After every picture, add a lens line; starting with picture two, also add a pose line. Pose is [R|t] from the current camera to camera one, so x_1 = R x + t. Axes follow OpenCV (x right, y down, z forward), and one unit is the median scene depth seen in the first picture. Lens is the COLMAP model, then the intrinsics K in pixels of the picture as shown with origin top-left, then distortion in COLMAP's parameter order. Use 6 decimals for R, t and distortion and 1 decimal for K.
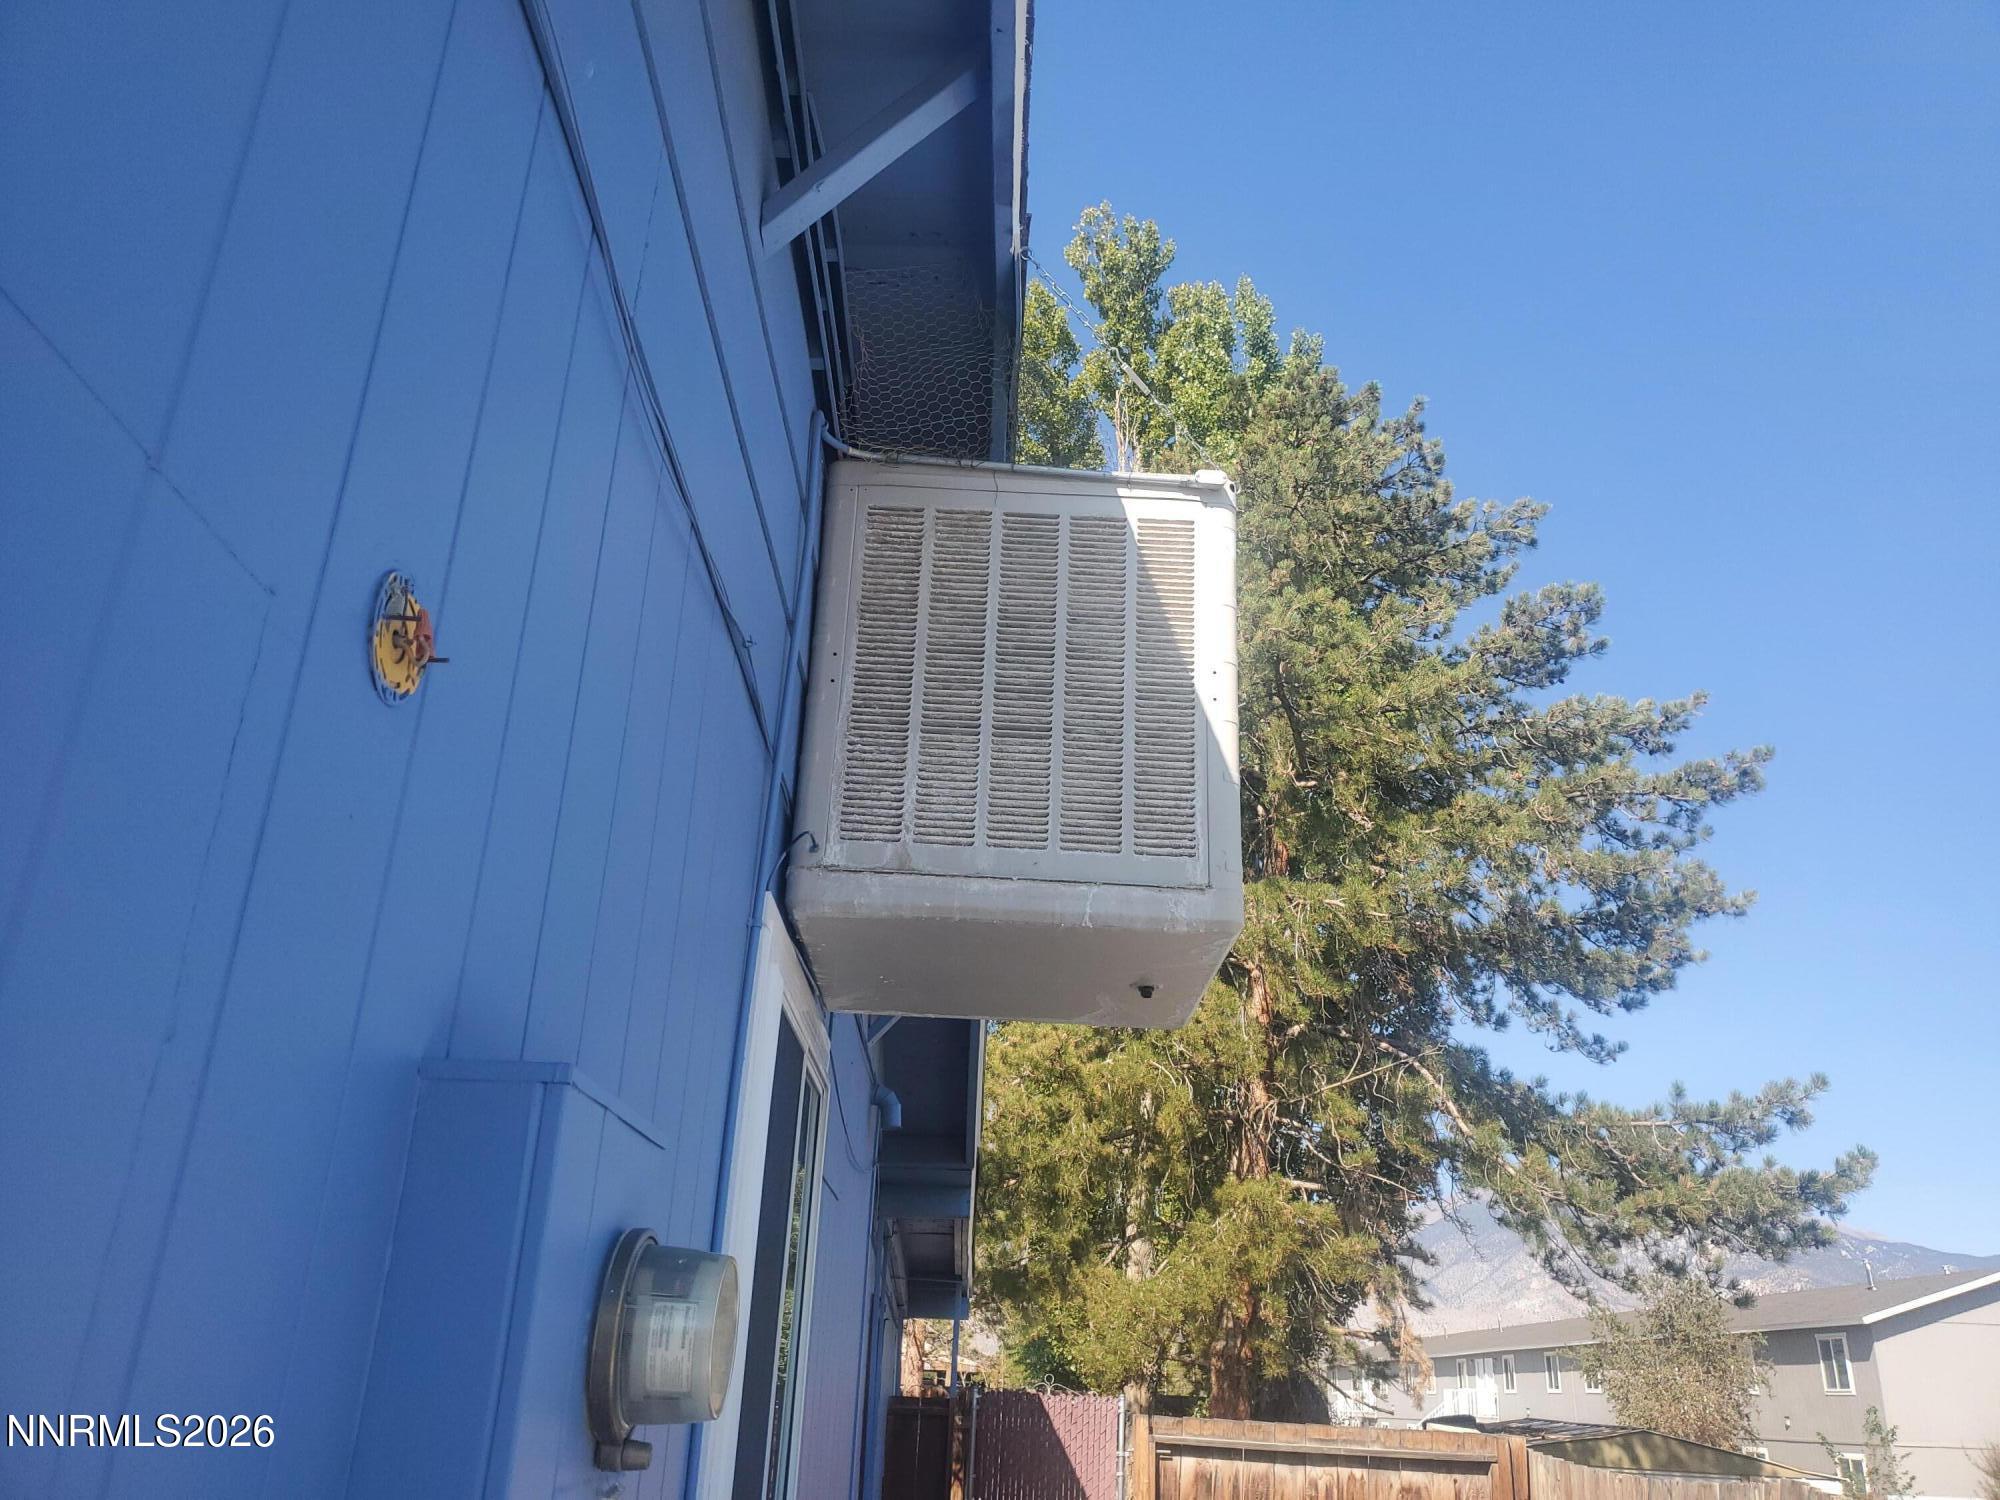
lens RADIAL K [[1547.5, 0, 1000.0], [0, 1547.5, 750.0], [0, 0, 1]] dist [-0.014019, 0.048764]
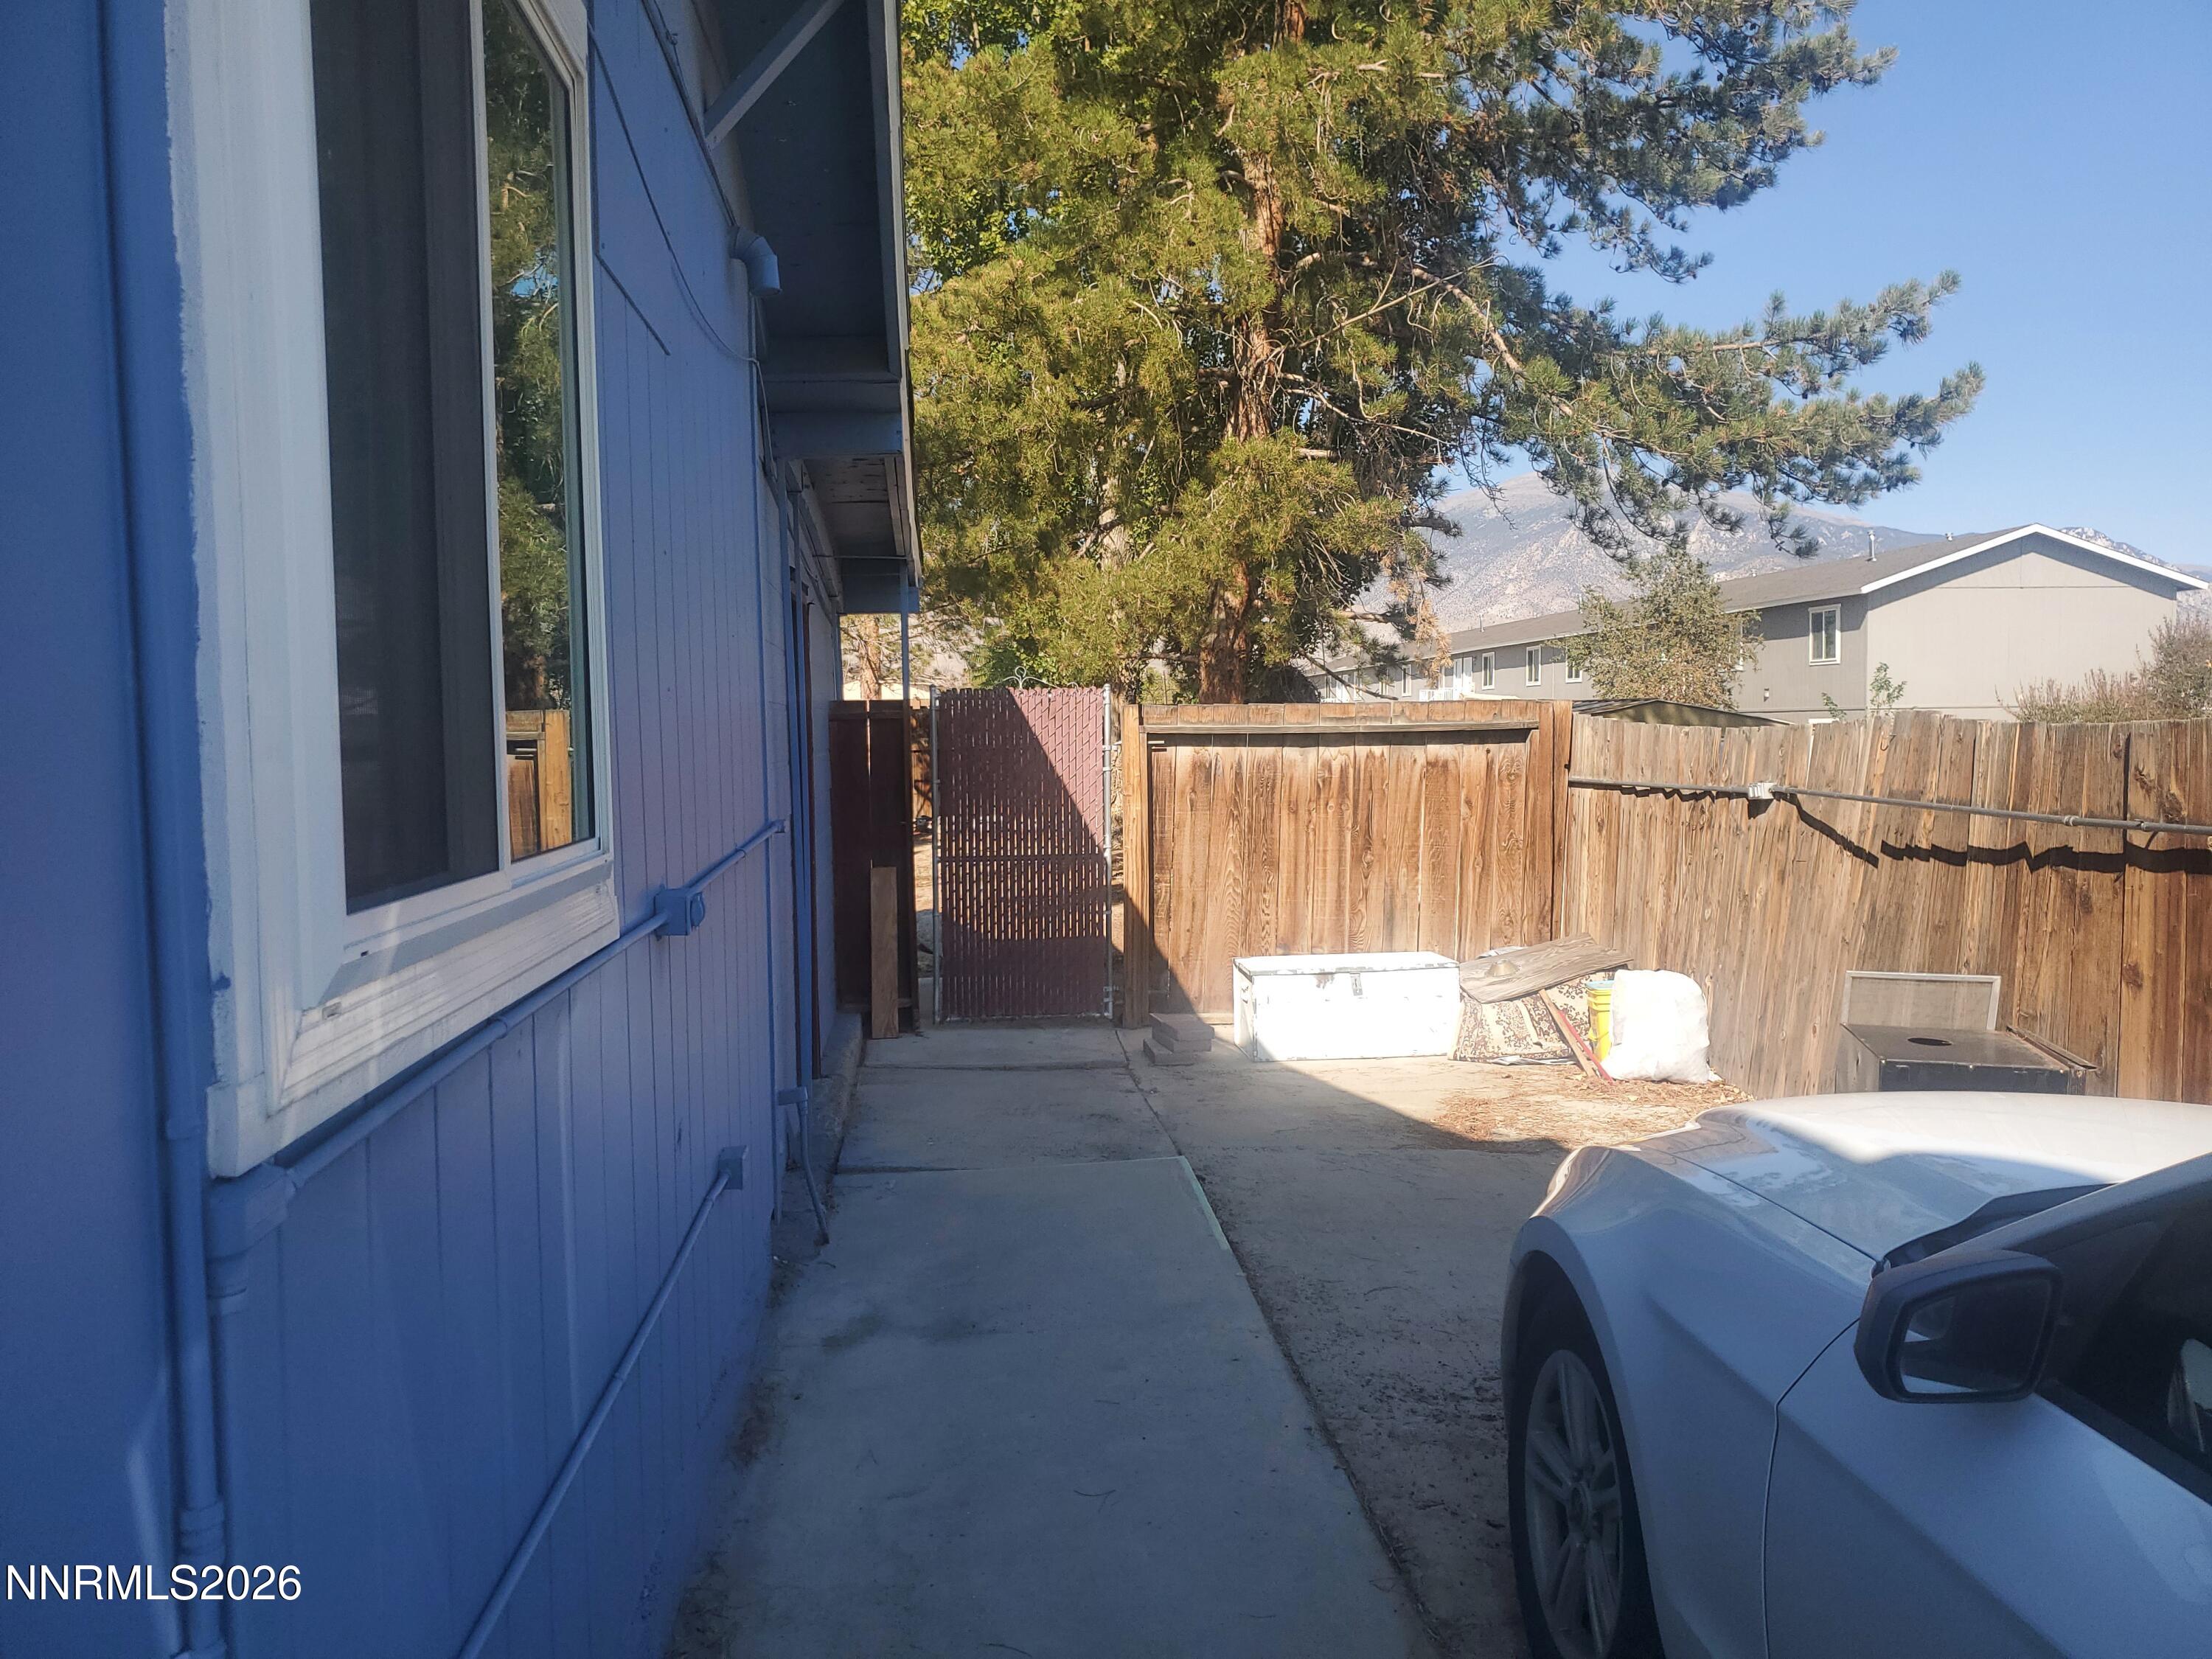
lens RADIAL K [[1705.2, 0, 1129.7], [0, 1705.2, 838.2], [0, 0, 1]] dist [0.010342, -0.003327]
pose [[0.994086, -0.062173, 0.089033, 0.002316], [0.015644, 0.893322, 0.449145, 0.055852], [-0.107460, -0.445096, 0.889012, 0.099521]]
